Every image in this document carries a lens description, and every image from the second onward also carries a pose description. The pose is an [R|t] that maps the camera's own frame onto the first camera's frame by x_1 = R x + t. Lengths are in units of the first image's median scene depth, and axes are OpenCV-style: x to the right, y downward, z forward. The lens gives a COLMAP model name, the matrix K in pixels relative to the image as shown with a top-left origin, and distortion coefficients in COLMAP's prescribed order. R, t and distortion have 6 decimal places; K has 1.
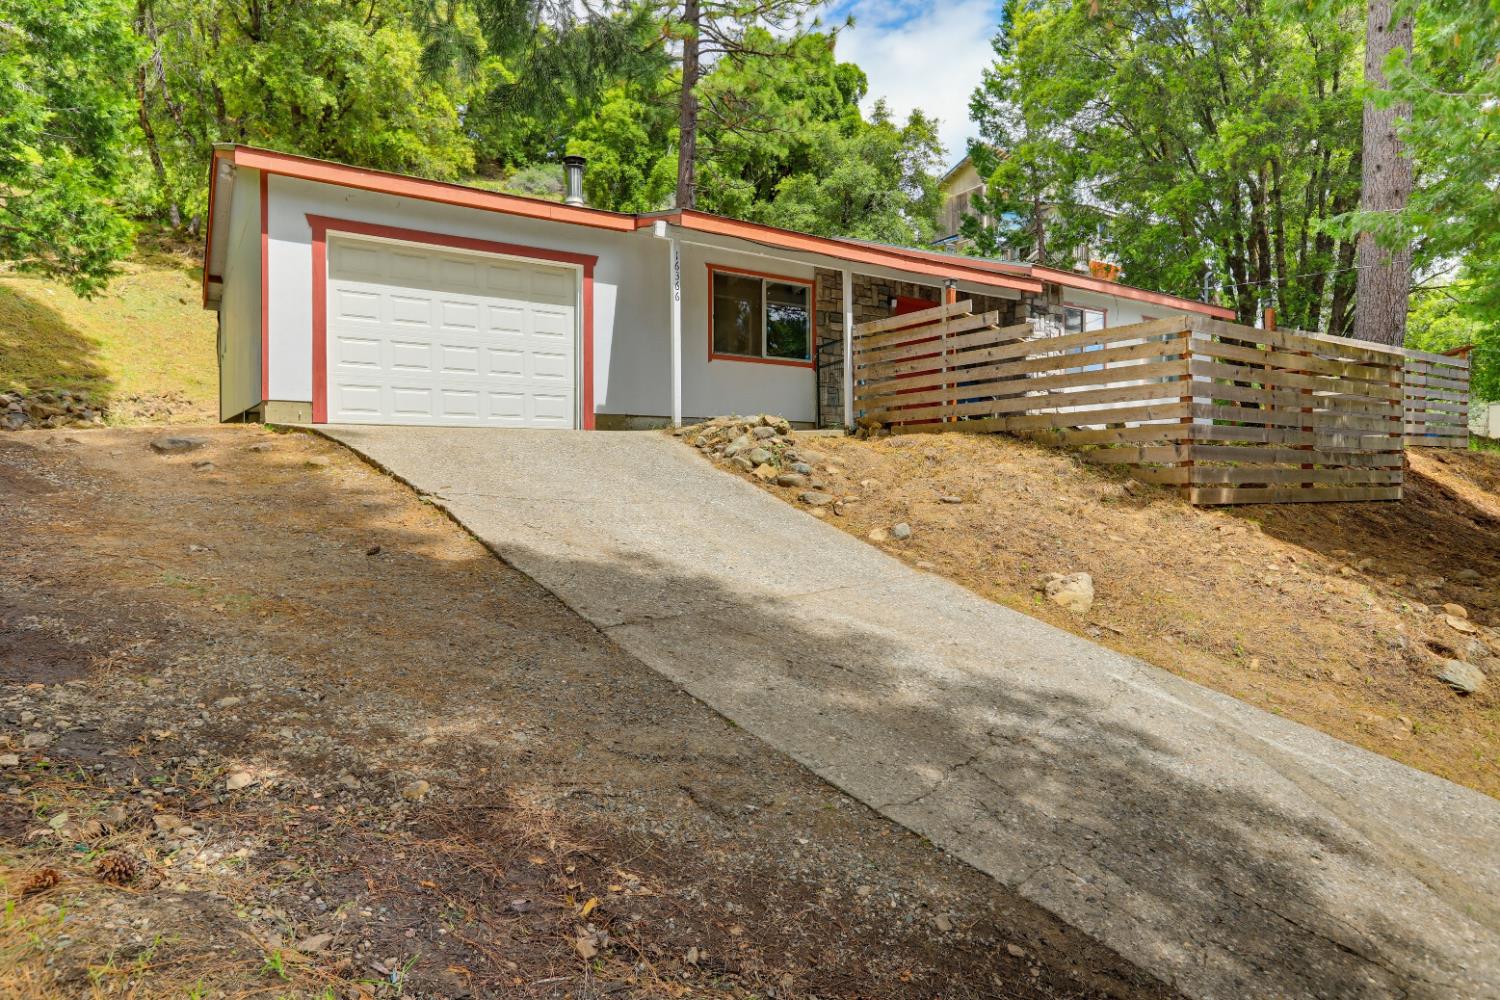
lens RADIAL K [[879.8, 0, 778.4], [0, 879.8, 505.0], [0, 0, 1]] dist [-0.030177, 0.003310]
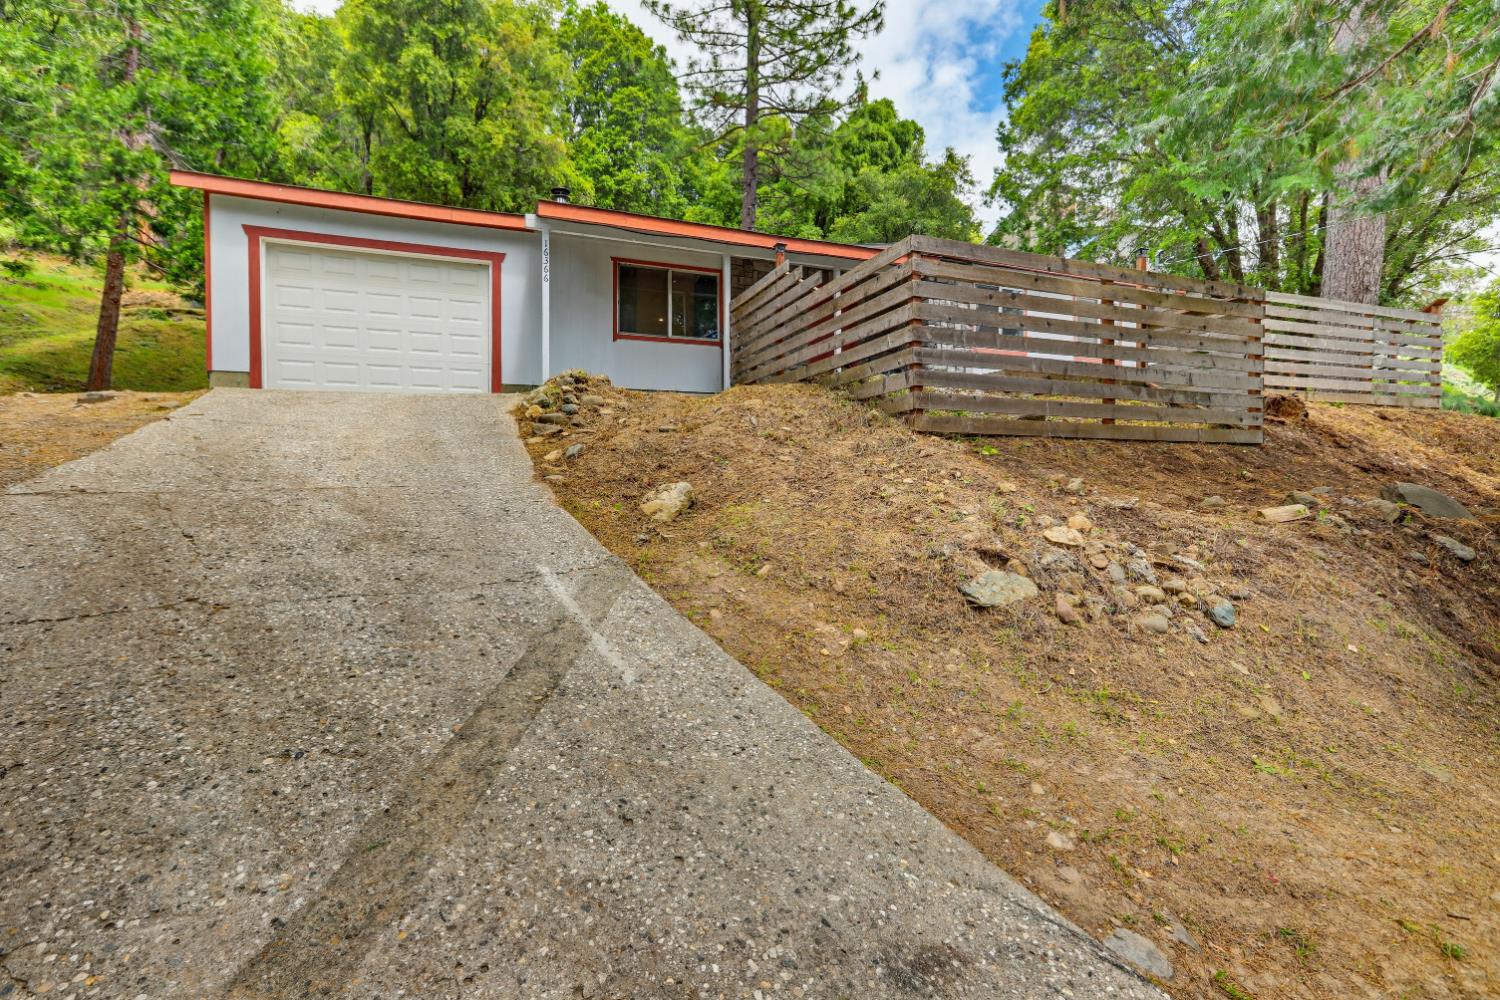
lens RADIAL K [[696.4, 0, 778.2], [0, 696.4, 507.8], [0, 0, 1]] dist [-0.040886, 0.011782]
pose [[0.973577, 0.006094, -0.228278, 0.327658], [-0.006966, 0.999971, -0.003017, 0.056618], [0.228253, 0.004528, 0.973591, 0.152854]]
